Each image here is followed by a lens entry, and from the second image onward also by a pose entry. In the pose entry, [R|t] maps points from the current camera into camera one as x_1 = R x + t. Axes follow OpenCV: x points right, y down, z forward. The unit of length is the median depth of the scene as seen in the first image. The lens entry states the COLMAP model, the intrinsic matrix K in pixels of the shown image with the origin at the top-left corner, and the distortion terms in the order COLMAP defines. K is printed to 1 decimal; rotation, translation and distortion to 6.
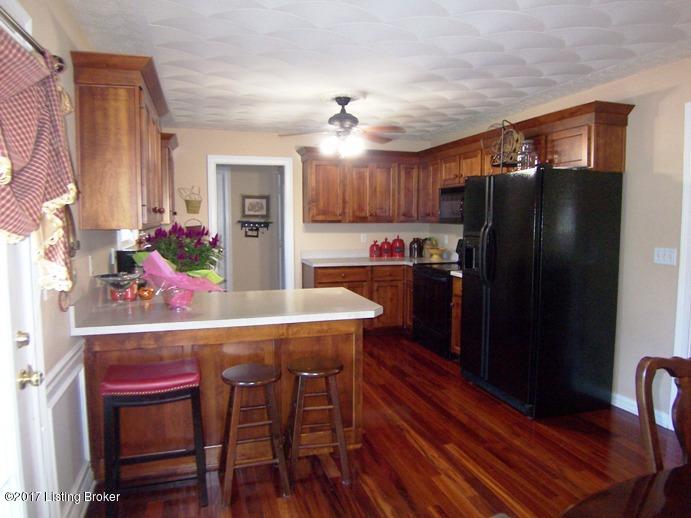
lens RADIAL K [[475.1, 0, 343.7], [0, 475.1, 256.9], [0, 0, 1]] dist [0.006429, -0.000338]
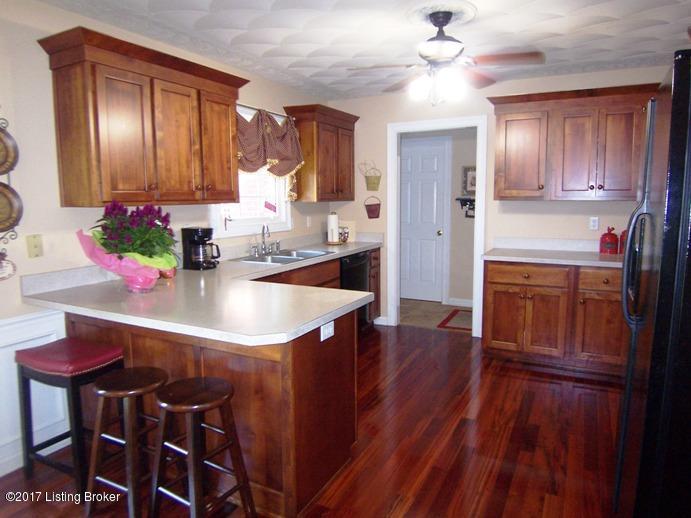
lens RADIAL K [[475.1, 0, 345.1], [0, 475.1, 259.4], [0, 0, 1]] dist [0.006429, -0.000338]
pose [[0.710069, 0.083792, -0.699129, 0.296183], [-0.047707, 0.996338, 0.070959, -0.021609], [0.702514, -0.017033, 0.711466, 0.308934]]
